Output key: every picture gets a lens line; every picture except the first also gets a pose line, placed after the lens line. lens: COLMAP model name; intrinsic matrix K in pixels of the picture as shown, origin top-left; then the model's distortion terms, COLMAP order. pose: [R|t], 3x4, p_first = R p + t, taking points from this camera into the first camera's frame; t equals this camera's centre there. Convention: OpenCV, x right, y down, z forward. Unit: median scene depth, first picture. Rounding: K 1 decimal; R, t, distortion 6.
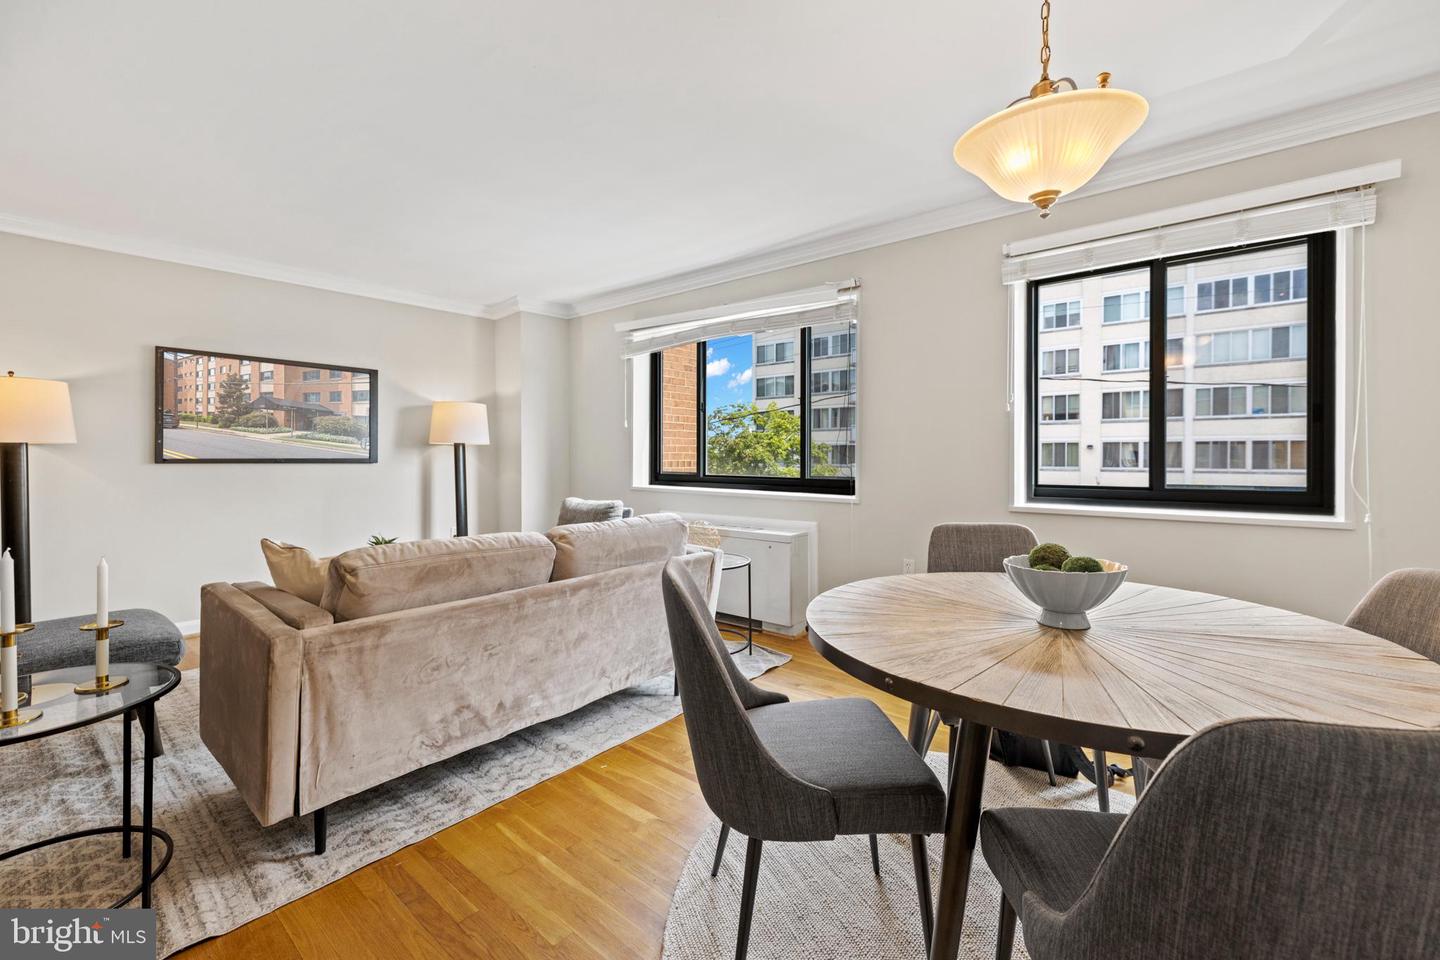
lens RADIAL K [[612.4, 0, 725.8], [0, 612.4, 464.7], [0, 0, 1]] dist [-0.008297, 0.003281]
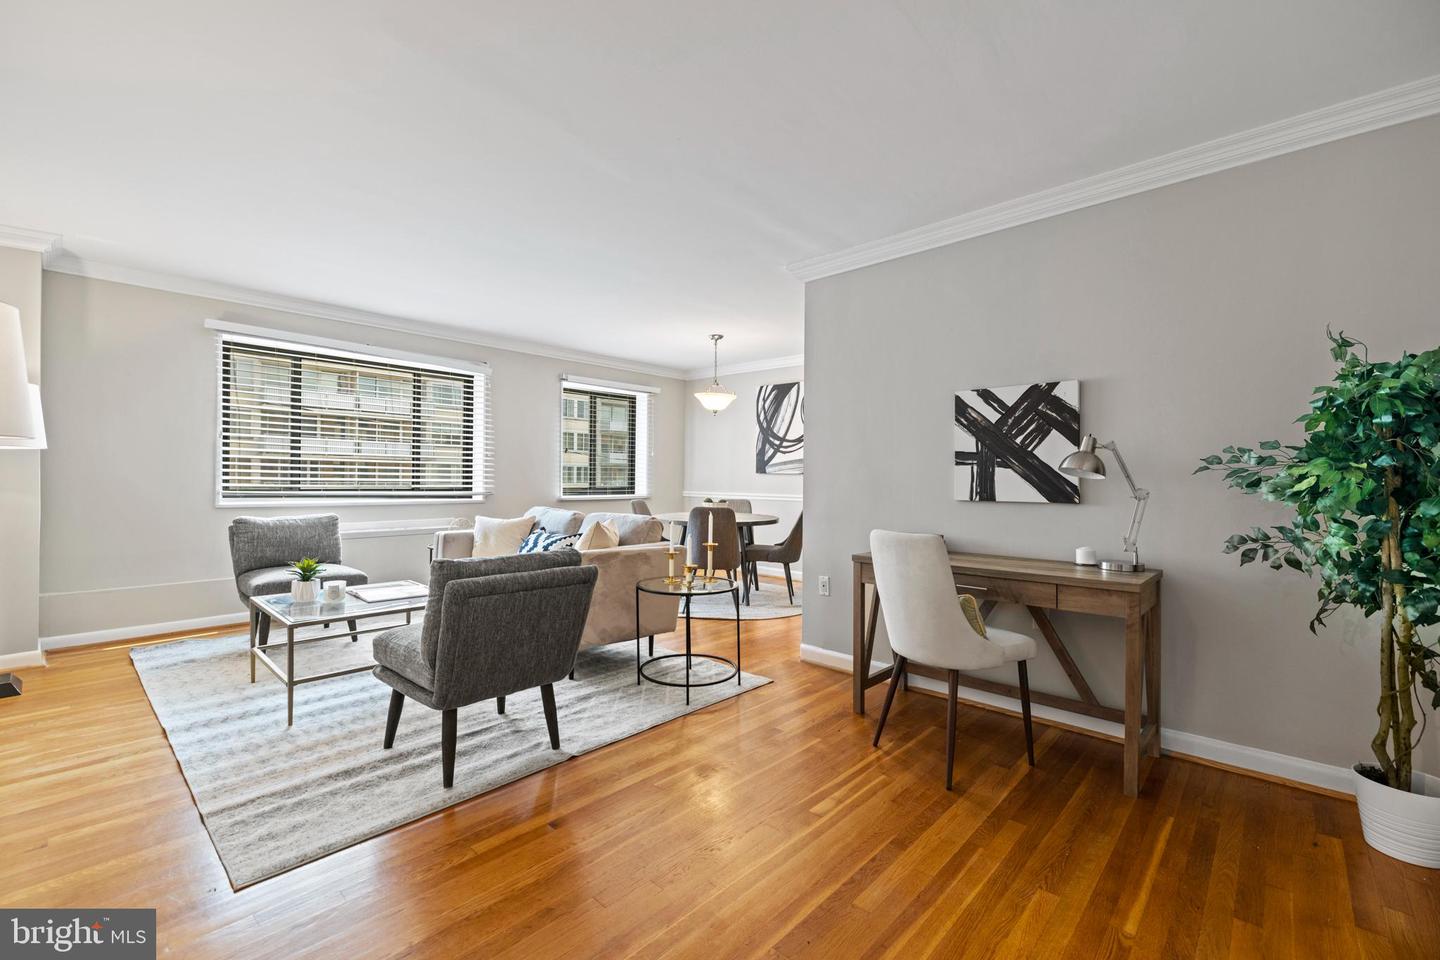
lens RADIAL K [[612.4, 0, 716.7], [0, 612.4, 483.8], [0, 0, 1]] dist [-0.008297, 0.003281]
pose [[0.052652, -0.009982, 0.998563, -1.208829], [0.000819, 0.999950, 0.009952, -0.000894], [-0.998613, 0.000294, 0.052658, 0.270565]]
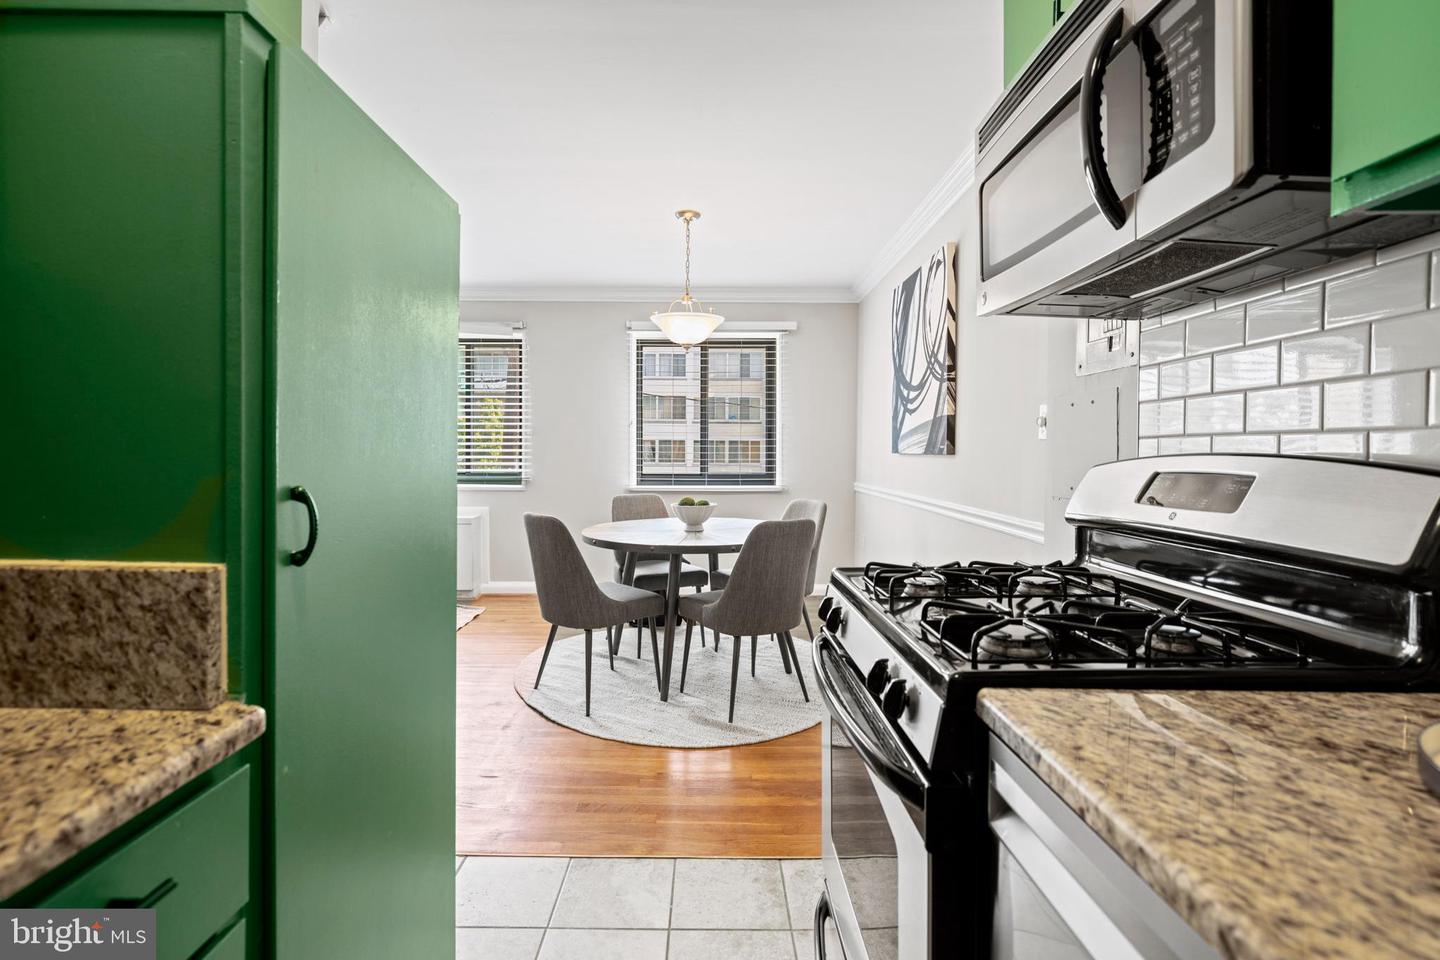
lens RADIAL K [[684.3, 0, 711.2], [0, 684.3, 470.1], [0, 0, 1]] dist [-0.004315, 0.000835]
pose [[0.770278, -0.010958, 0.637614, -0.367033], [0.000872, 0.999870, 0.016131, -0.004394], [-0.637707, -0.011869, 0.770187, -0.364704]]
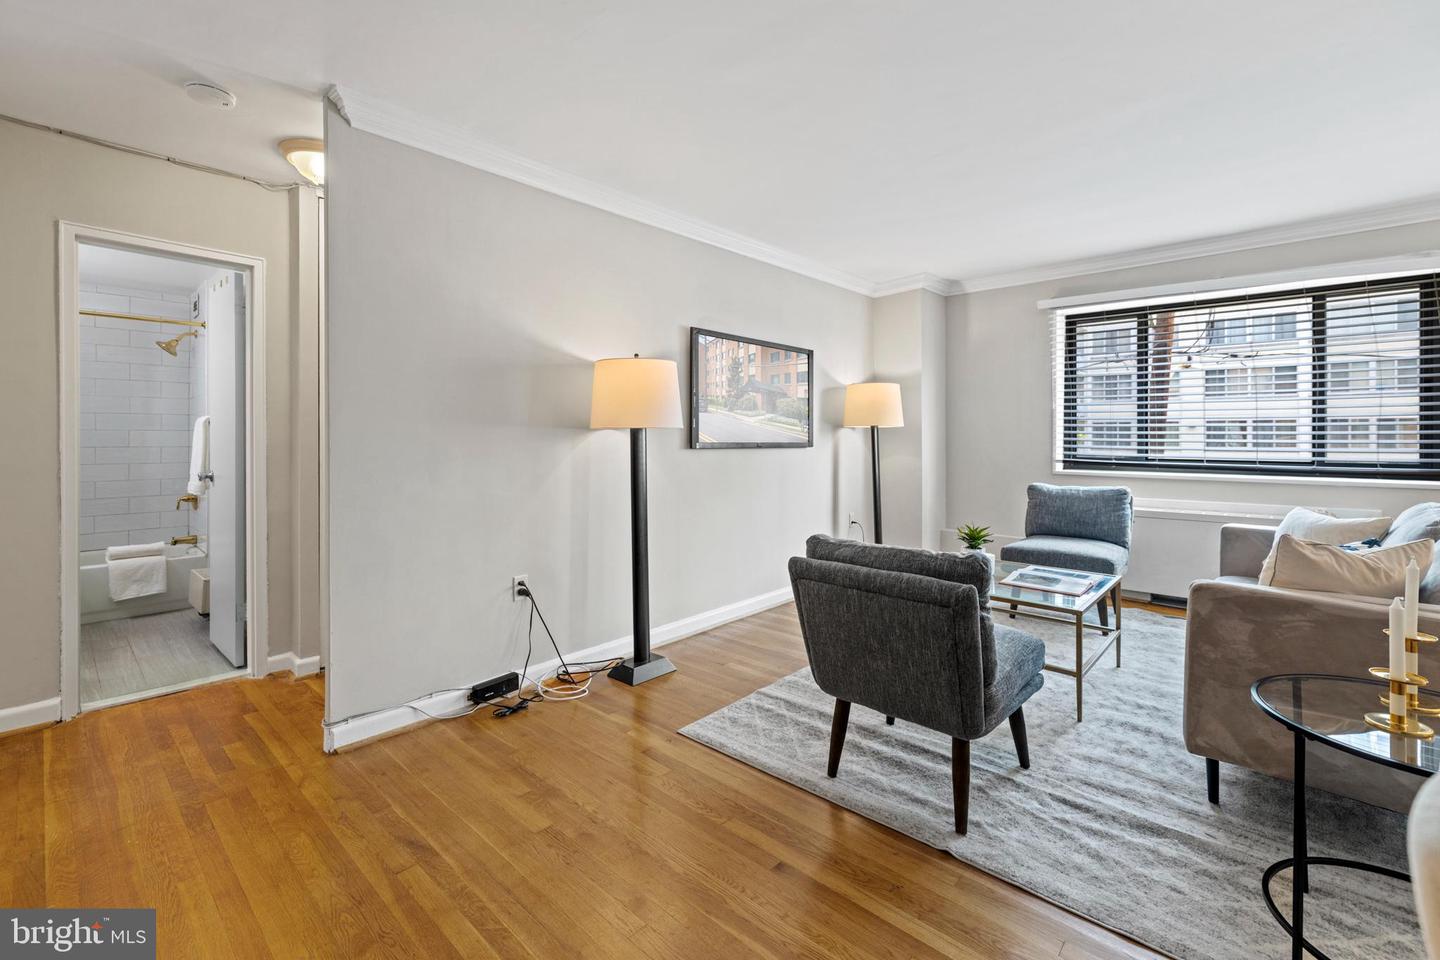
lens RADIAL K [[612.4, 0, 711.0], [0, 612.4, 439.4], [0, 0, 1]] dist [-0.008297, 0.003281]
pose [[0.998713, -0.003879, -0.050573, -0.769498], [0.003672, 0.999984, -0.004188, -0.011399], [0.050588, 0.003997, 0.998712, 0.017613]]
